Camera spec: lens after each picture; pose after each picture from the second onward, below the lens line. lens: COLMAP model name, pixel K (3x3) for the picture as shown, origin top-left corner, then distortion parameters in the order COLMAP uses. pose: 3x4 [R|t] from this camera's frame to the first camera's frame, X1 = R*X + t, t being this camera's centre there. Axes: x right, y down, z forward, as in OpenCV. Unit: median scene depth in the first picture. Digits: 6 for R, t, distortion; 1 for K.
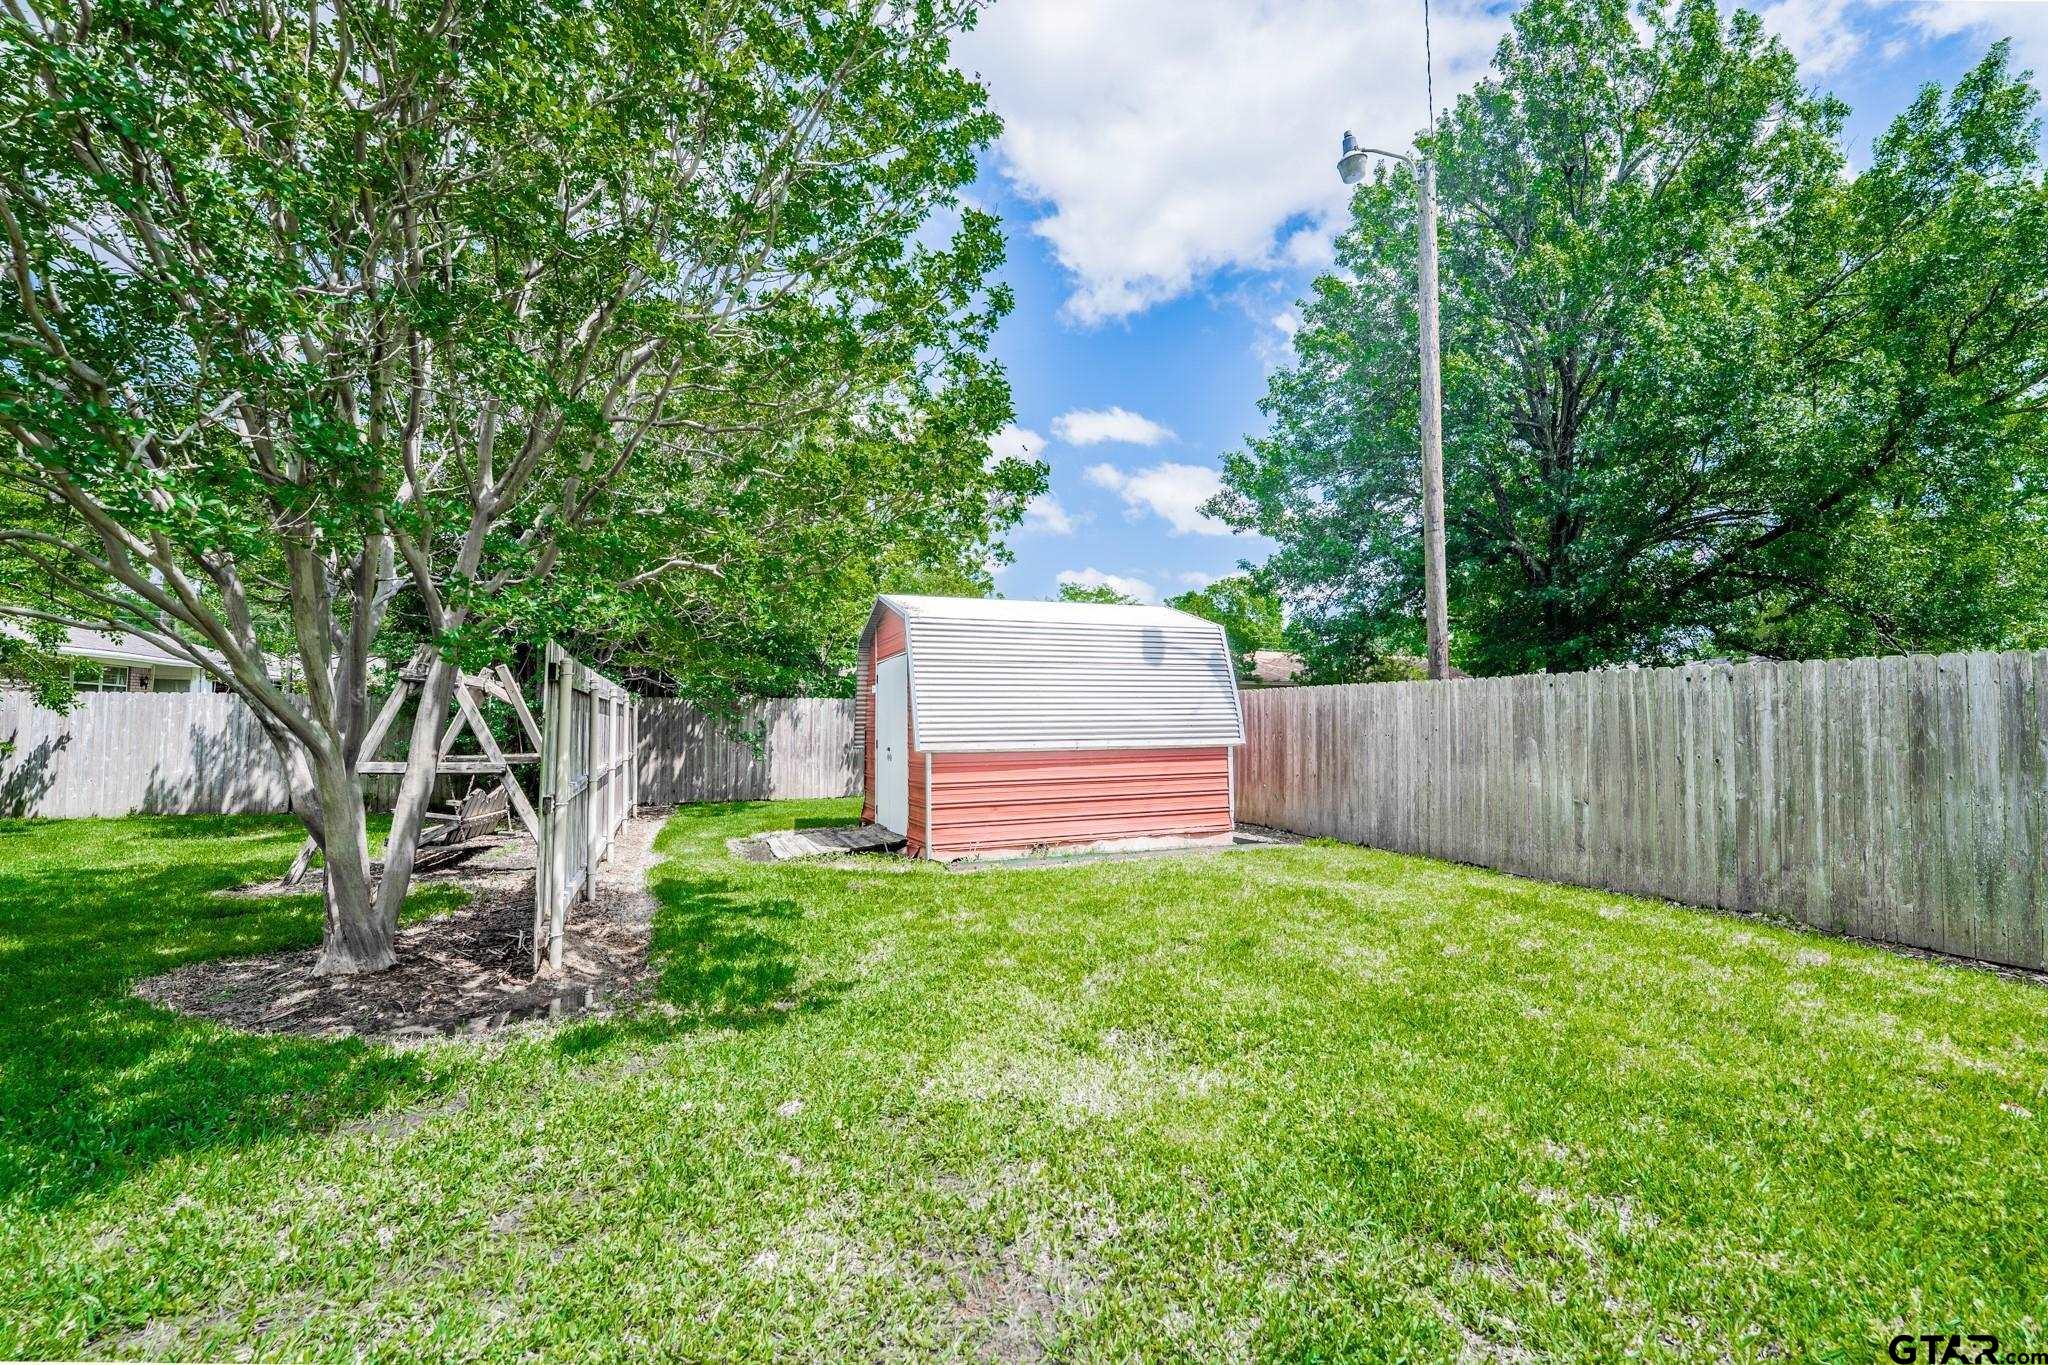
lens RADIAL K [[838.7, 0, 1024.0], [0, 838.7, 685.3], [0, 0, 1]] dist [-0.003168, 0.000752]
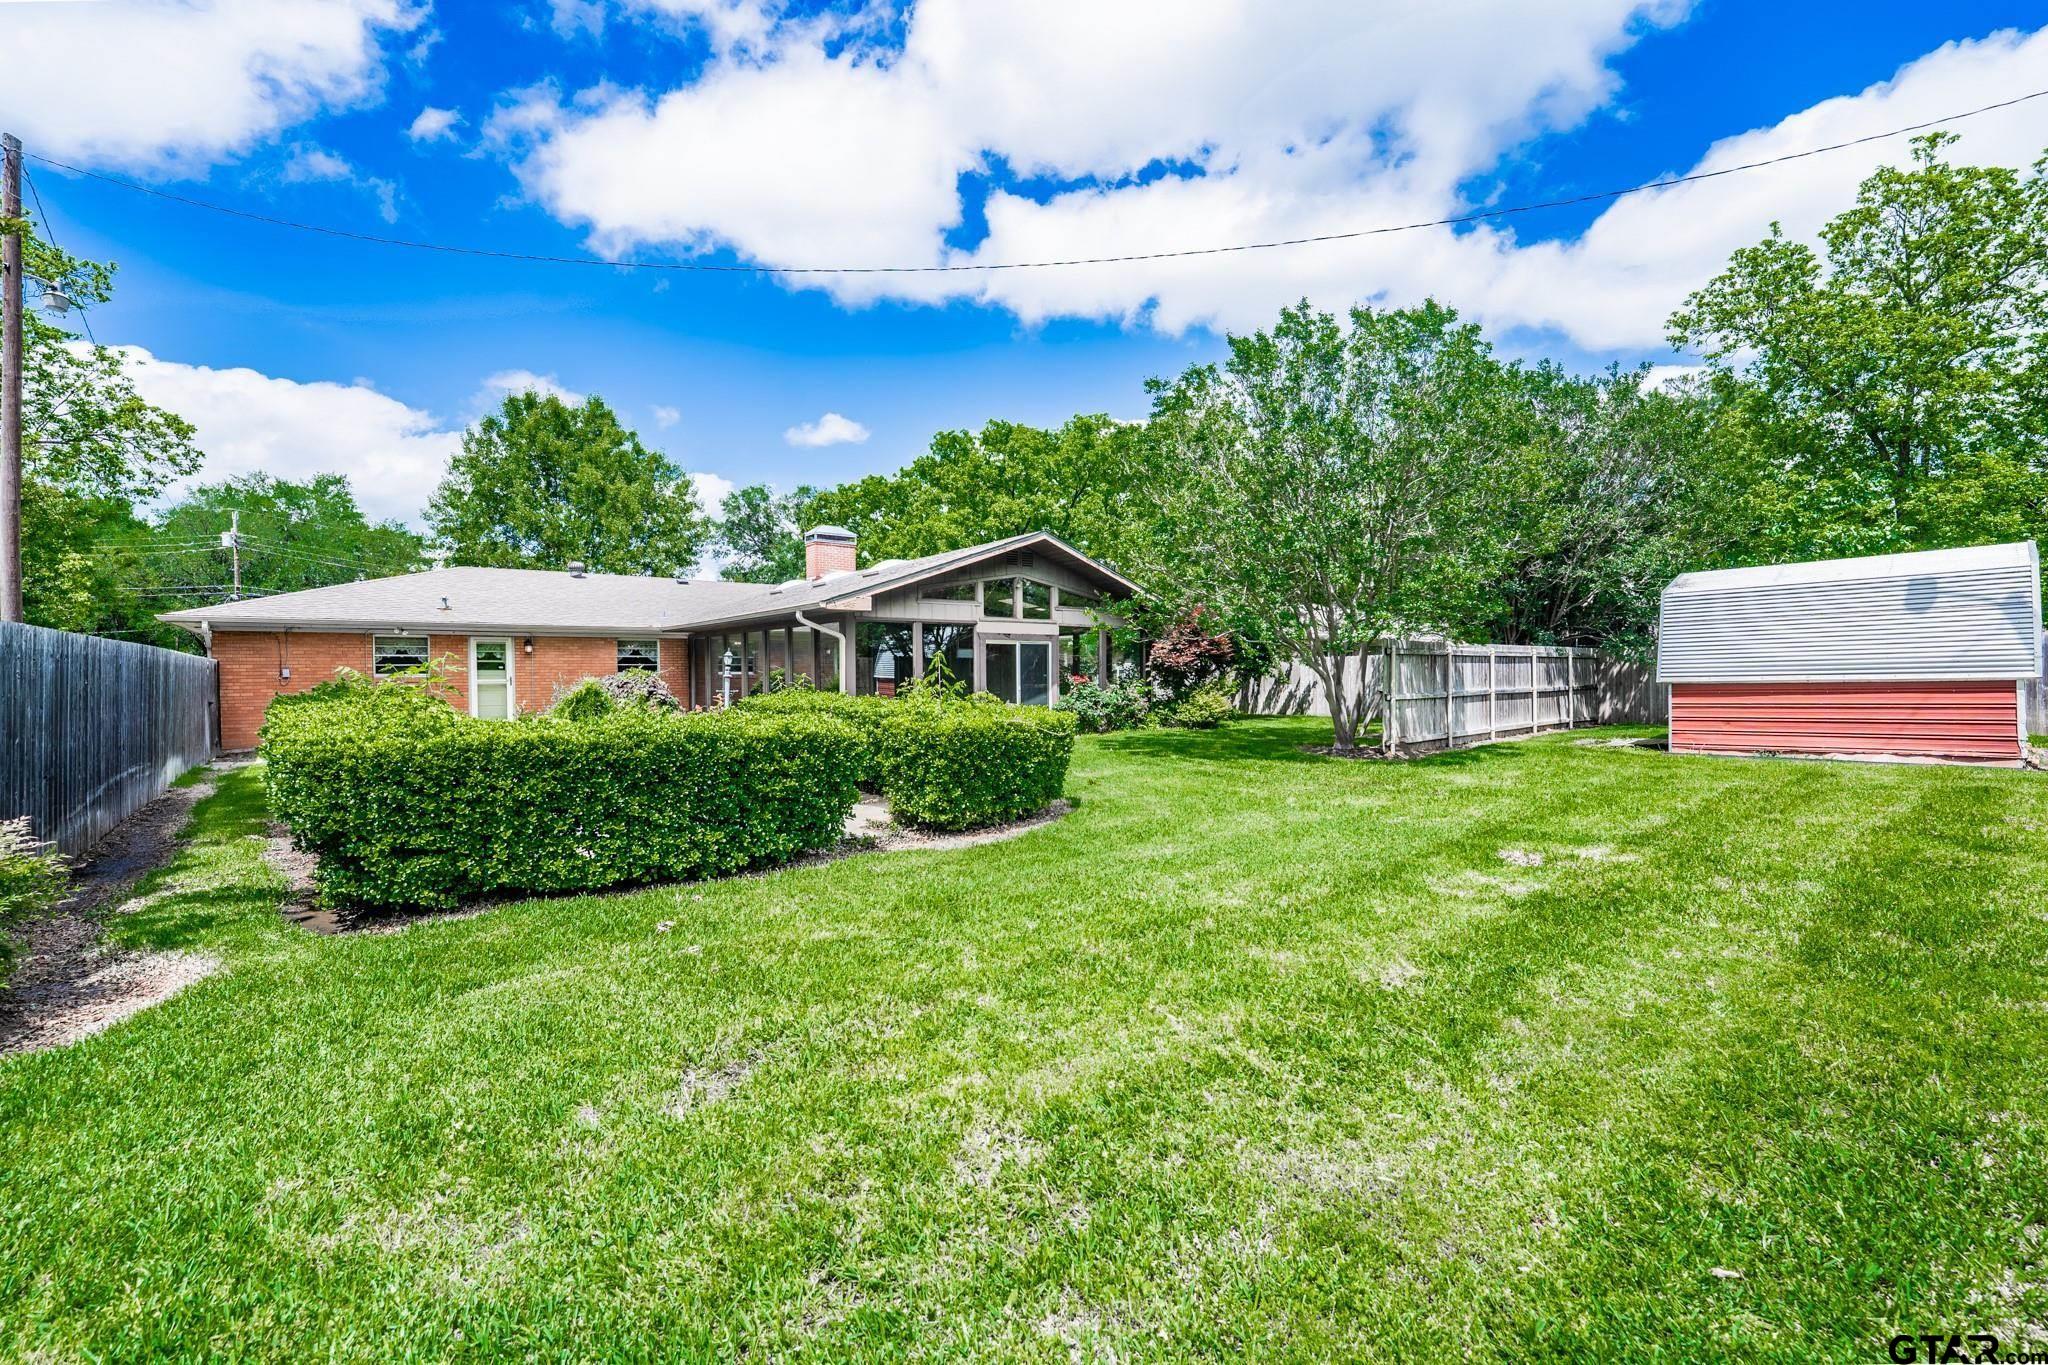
lens RADIAL K [[838.7, 0, 1023.6], [0, 838.7, 682.0], [0, 0, 1]] dist [-0.003168, 0.000752]
pose [[0.335740, -0.003538, -0.941948, 0.874733], [0.048337, 0.998740, 0.013477, -0.002140], [0.940714, -0.050056, 0.335488, -0.594784]]
